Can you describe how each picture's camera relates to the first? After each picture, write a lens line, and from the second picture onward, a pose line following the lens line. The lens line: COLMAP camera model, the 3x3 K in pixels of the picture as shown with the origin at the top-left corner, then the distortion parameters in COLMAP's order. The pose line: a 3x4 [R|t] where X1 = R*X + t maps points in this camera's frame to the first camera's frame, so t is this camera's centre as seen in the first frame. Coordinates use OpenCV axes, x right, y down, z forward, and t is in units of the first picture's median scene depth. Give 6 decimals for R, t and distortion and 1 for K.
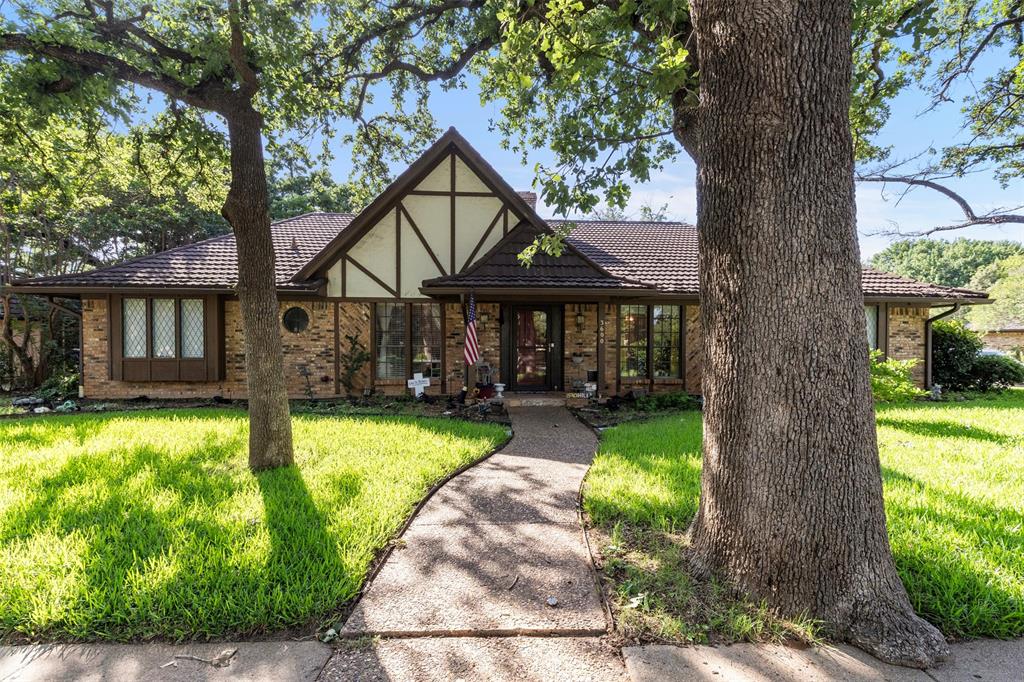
lens RADIAL K [[460.2, 0, 513.0], [0, 460.2, 357.1], [0, 0, 1]] dist [-0.003999, -0.000043]
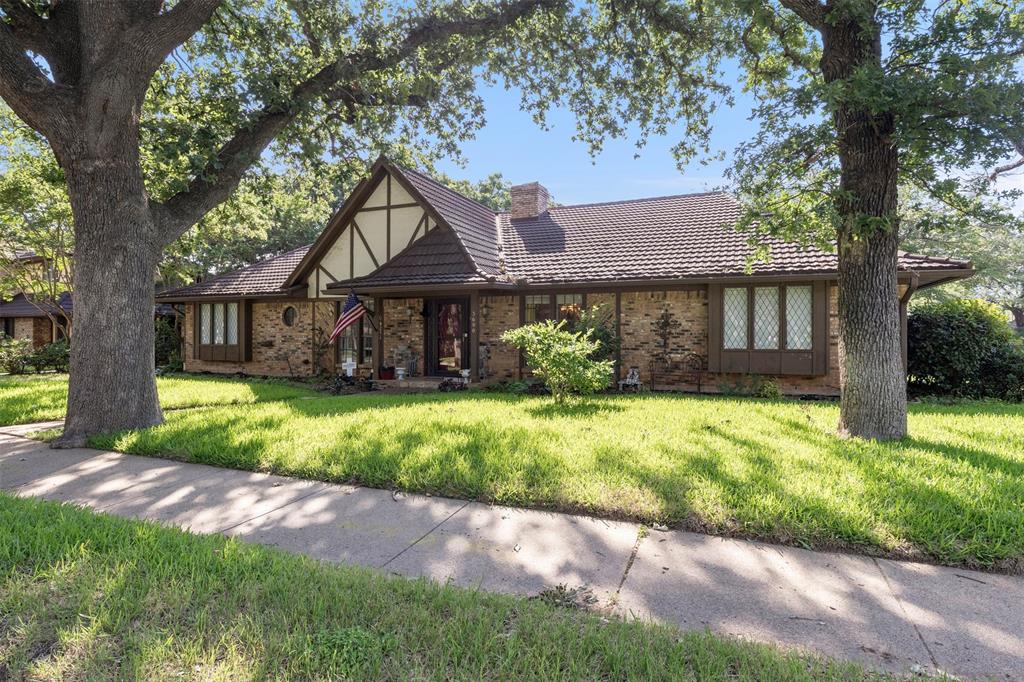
lens RADIAL K [[548.2, 0, 509.4], [0, 548.2, 337.5], [0, 0, 1]] dist [-0.001267, -0.000045]
pose [[0.890380, -0.001347, -0.455217, 0.794427], [-0.010605, 0.999663, -0.023701, 0.010184], [0.455095, 0.025930, 0.890065, -0.108088]]
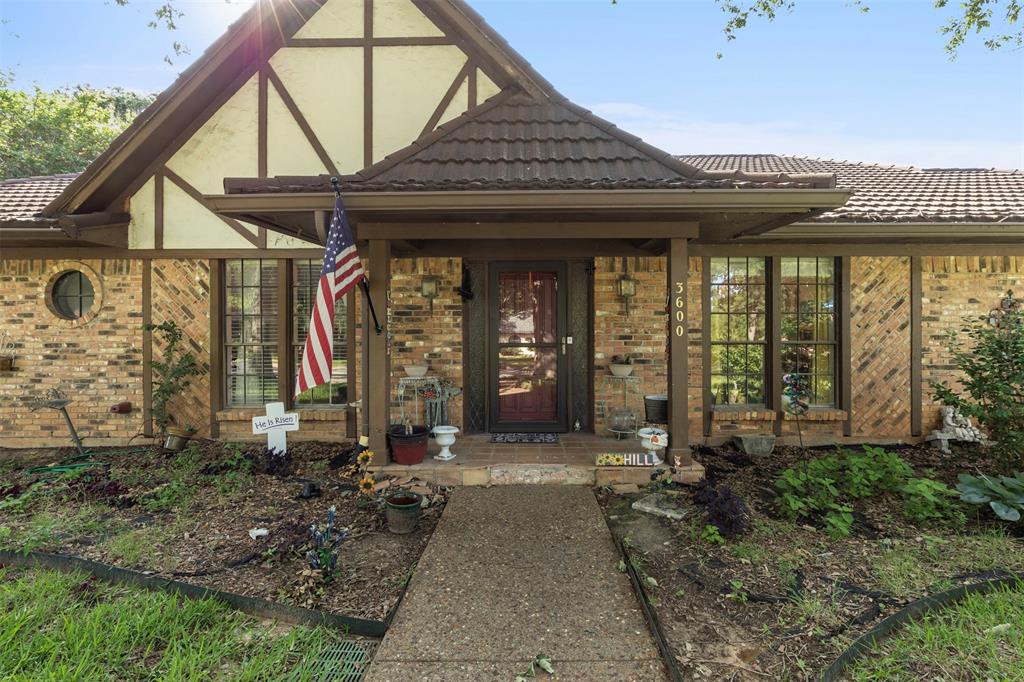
lens RADIAL K [[460.2, 0, 514.7], [0, 460.2, 339.6], [0, 0, 1]] dist [-0.003999, -0.000043]
pose [[0.996615, -0.004762, -0.082075, 0.070054], [0.002878, 0.999730, -0.023064, -0.016011], [0.082163, 0.022749, 0.996359, 0.520749]]
